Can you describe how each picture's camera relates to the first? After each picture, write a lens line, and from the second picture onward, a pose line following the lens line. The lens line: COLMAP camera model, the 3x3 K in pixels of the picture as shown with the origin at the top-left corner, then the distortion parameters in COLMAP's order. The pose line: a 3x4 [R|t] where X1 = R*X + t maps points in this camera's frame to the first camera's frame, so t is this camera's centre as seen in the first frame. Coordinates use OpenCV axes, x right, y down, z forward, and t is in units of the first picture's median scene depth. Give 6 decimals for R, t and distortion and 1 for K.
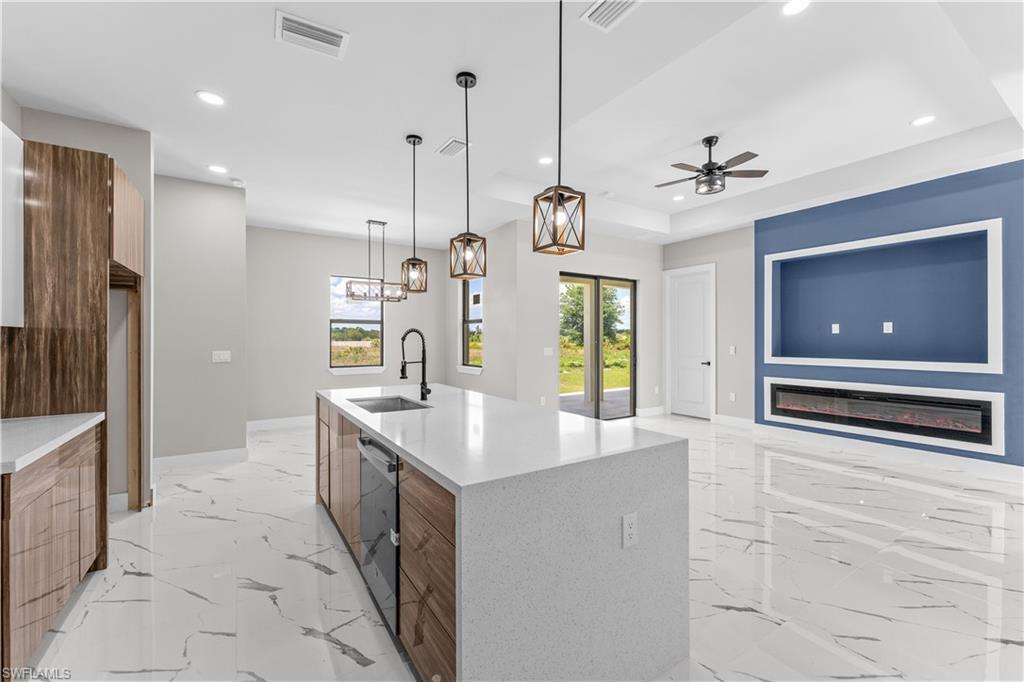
lens RADIAL K [[413.9, 0, 501.6], [0, 413.9, 338.1], [0, 0, 1]] dist [-0.002184, 0.000274]
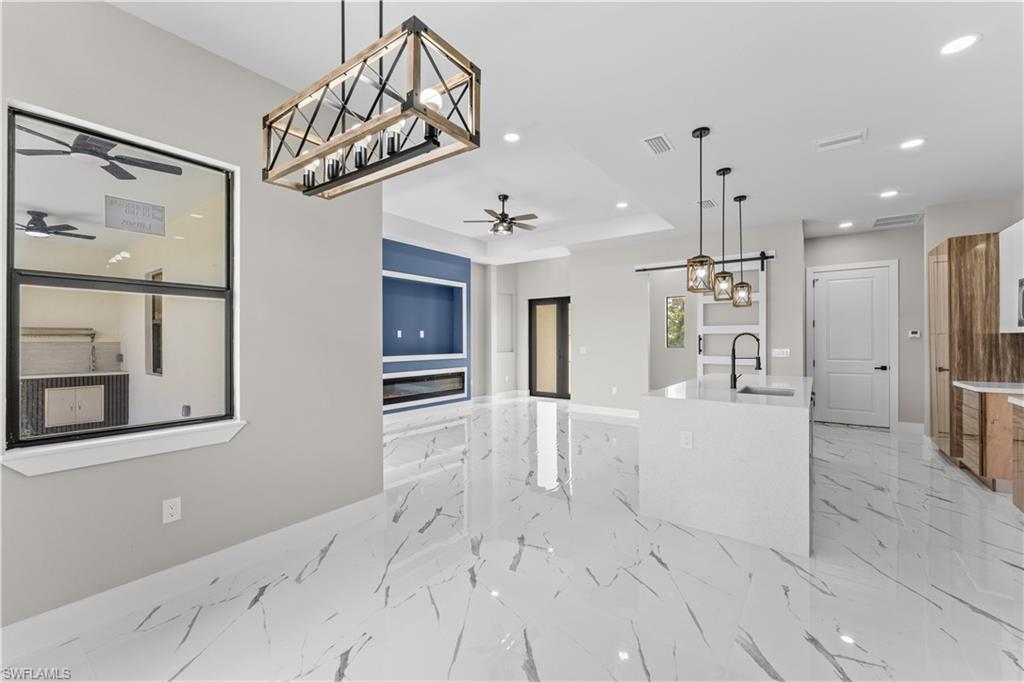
lens RADIAL K [[413.9, 0, 519.1], [0, 413.9, 336.3], [0, 0, 1]] dist [-0.002184, 0.000274]
pose [[-0.369935, 0.012029, 0.928980, -0.569007], [0.004122, 0.999928, -0.011306, 0.001588], [-0.929049, -0.000353, -0.369958, 1.051487]]
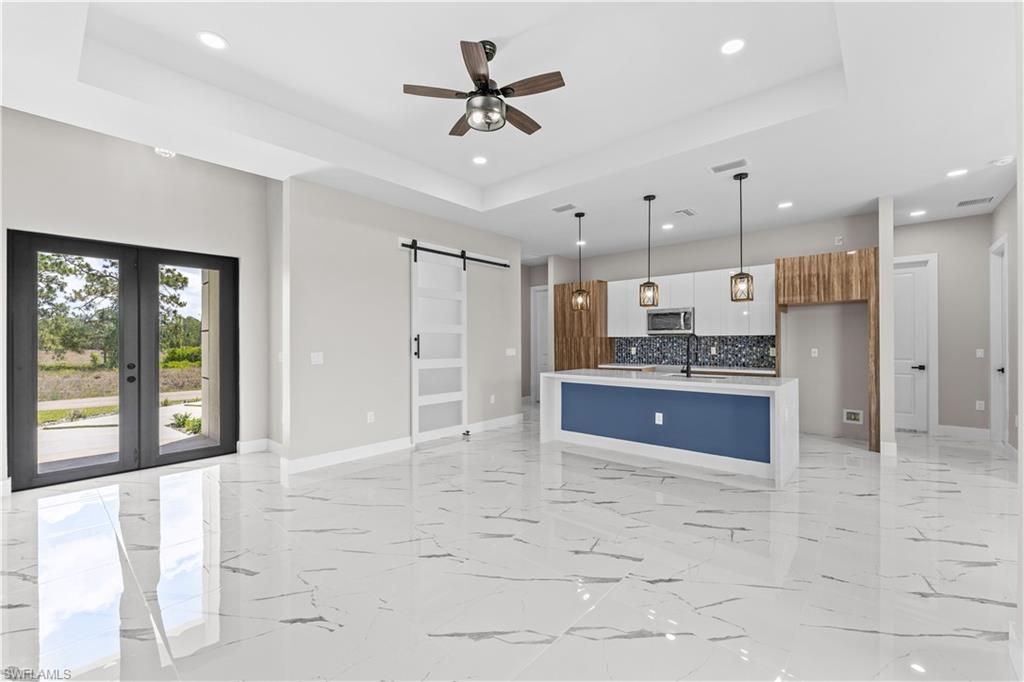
lens RADIAL K [[413.9, 0, 521.5], [0, 413.9, 343.5], [0, 0, 1]] dist [-0.002184, 0.000274]
pose [[-0.958849, 0.007308, -0.283822, 0.453808], [0.005922, 0.999966, 0.005740, 0.002735], [0.283854, 0.003823, -0.958860, 1.197153]]
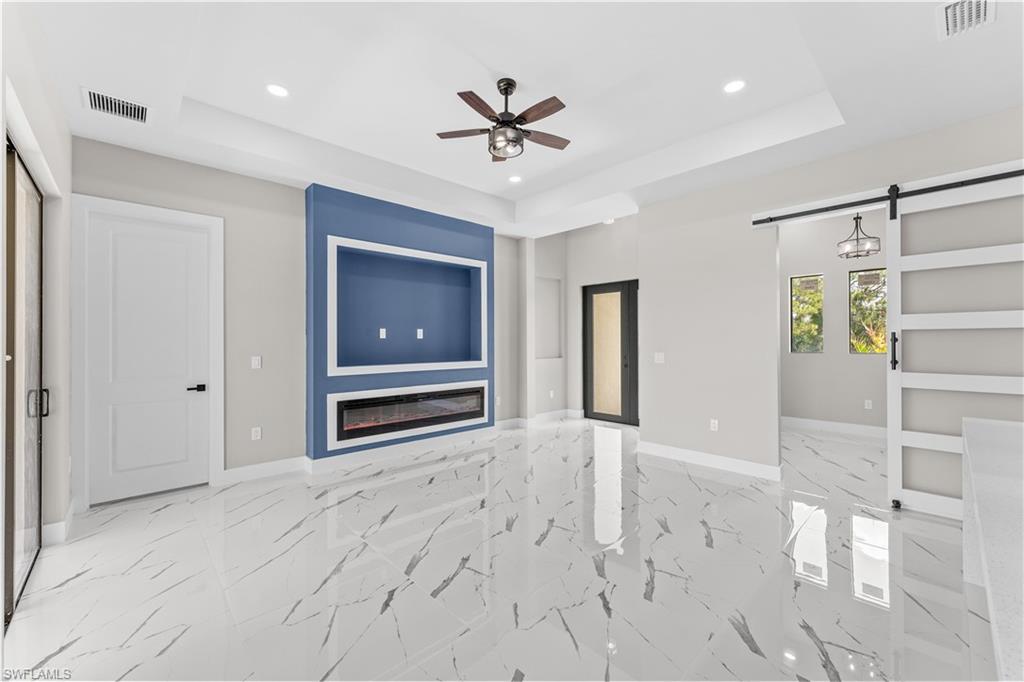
lens RADIAL K [[413.9, 0, 513.5], [0, 413.9, 340.7], [0, 0, 1]] dist [-0.002184, 0.000274]
pose [[-0.185623, 0.005950, 0.982603, -0.178780], [0.004055, 0.999978, -0.005289, 0.000598], [-0.982613, 0.003002, -0.185643, 0.813912]]
